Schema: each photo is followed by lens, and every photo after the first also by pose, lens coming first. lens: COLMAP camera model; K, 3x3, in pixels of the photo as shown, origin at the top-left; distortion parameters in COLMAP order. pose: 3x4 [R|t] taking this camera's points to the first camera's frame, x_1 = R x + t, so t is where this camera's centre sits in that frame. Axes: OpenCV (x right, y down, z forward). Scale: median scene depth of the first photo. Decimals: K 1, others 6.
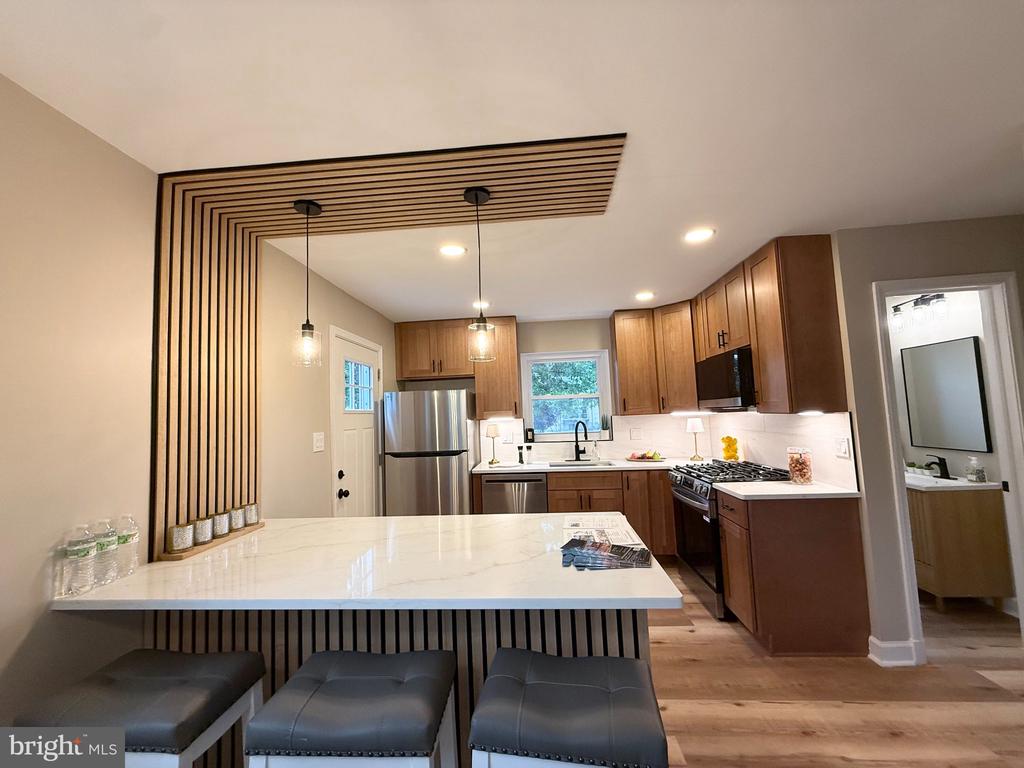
lens RADIAL K [[408.5, 0, 510.6], [0, 408.5, 384.3], [0, 0, 1]] dist [0.000447, -0.000101]
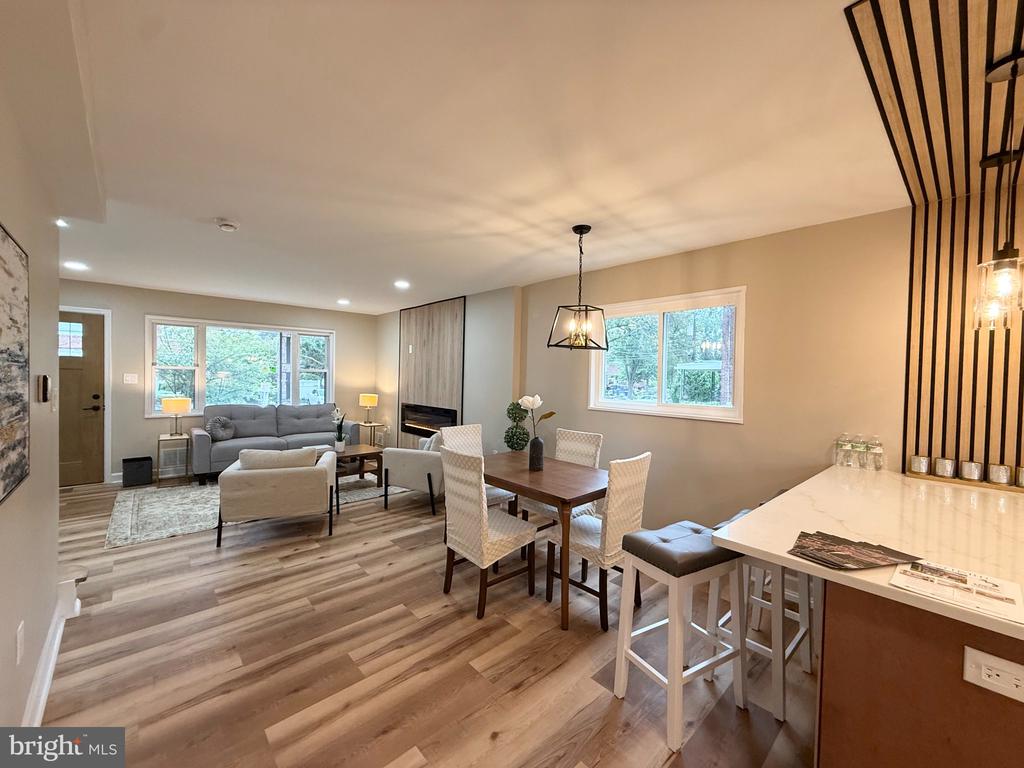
lens RADIAL K [[408.5, 0, 510.2], [0, 408.5, 384.5], [0, 0, 1]] dist [0.000447, -0.000101]
pose [[-0.686141, 0.040307, -0.726351, 0.725309], [0.062748, 0.998022, -0.003892, 0.012526], [0.724757, -0.048247, -0.687313, 0.602973]]
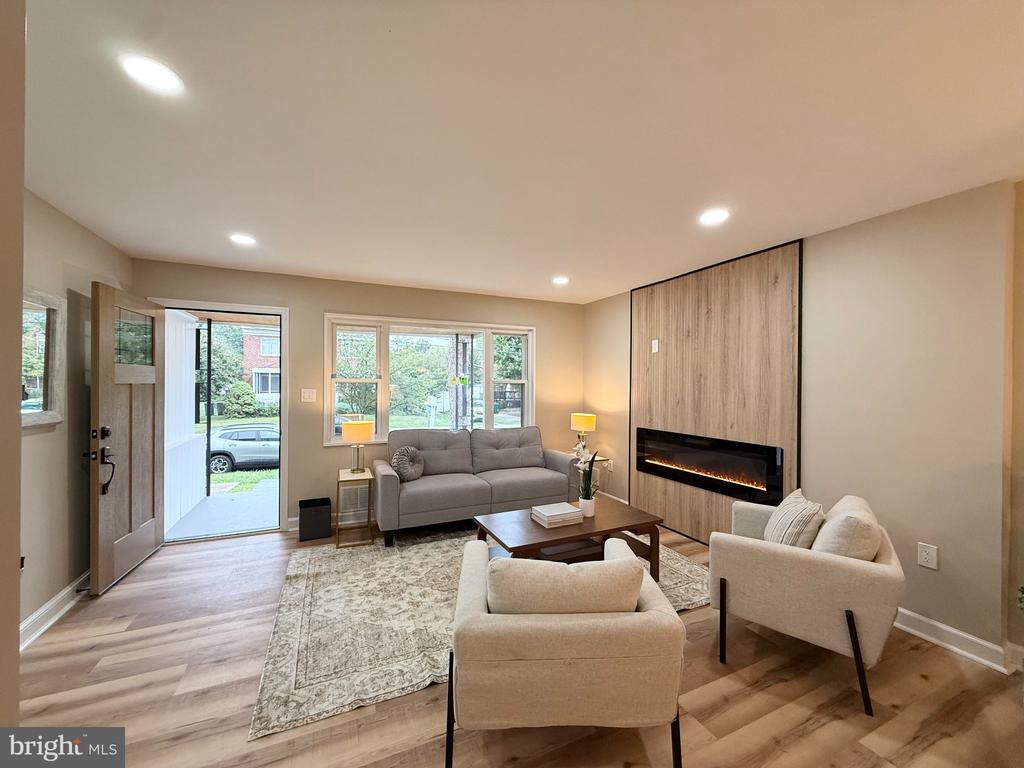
lens RADIAL K [[408.5, 0, 510.4], [0, 408.5, 383.8], [0, 0, 1]] dist [0.000447, -0.000101]
pose [[-0.875583, 0.033515, -0.481904, 0.621913], [0.065823, 0.996563, -0.050288, -0.055509], [0.478563, -0.075752, -0.874780, -0.388485]]
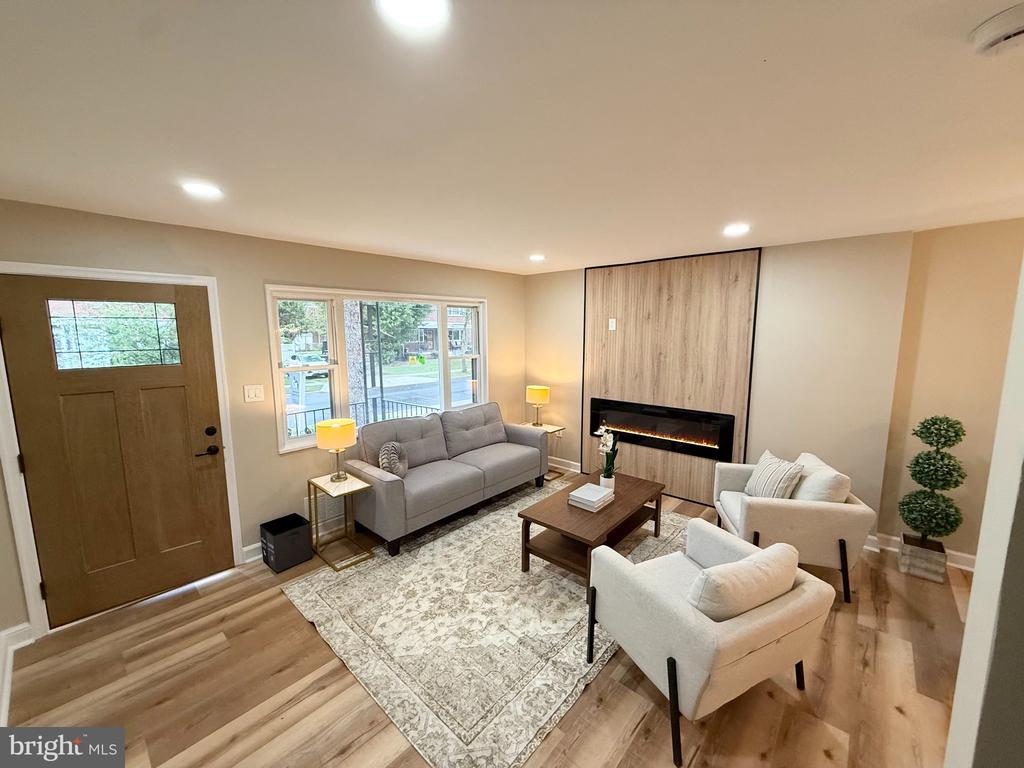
lens RADIAL K [[408.5, 0, 510.6], [0, 408.5, 384.1], [0, 0, 1]] dist [0.000447, -0.000101]
pose [[-0.607980, 0.147376, -0.780154, 1.019796], [0.090596, 0.989081, 0.116241, -0.237531], [0.788766, -0.000007, -0.614693, -0.777477]]
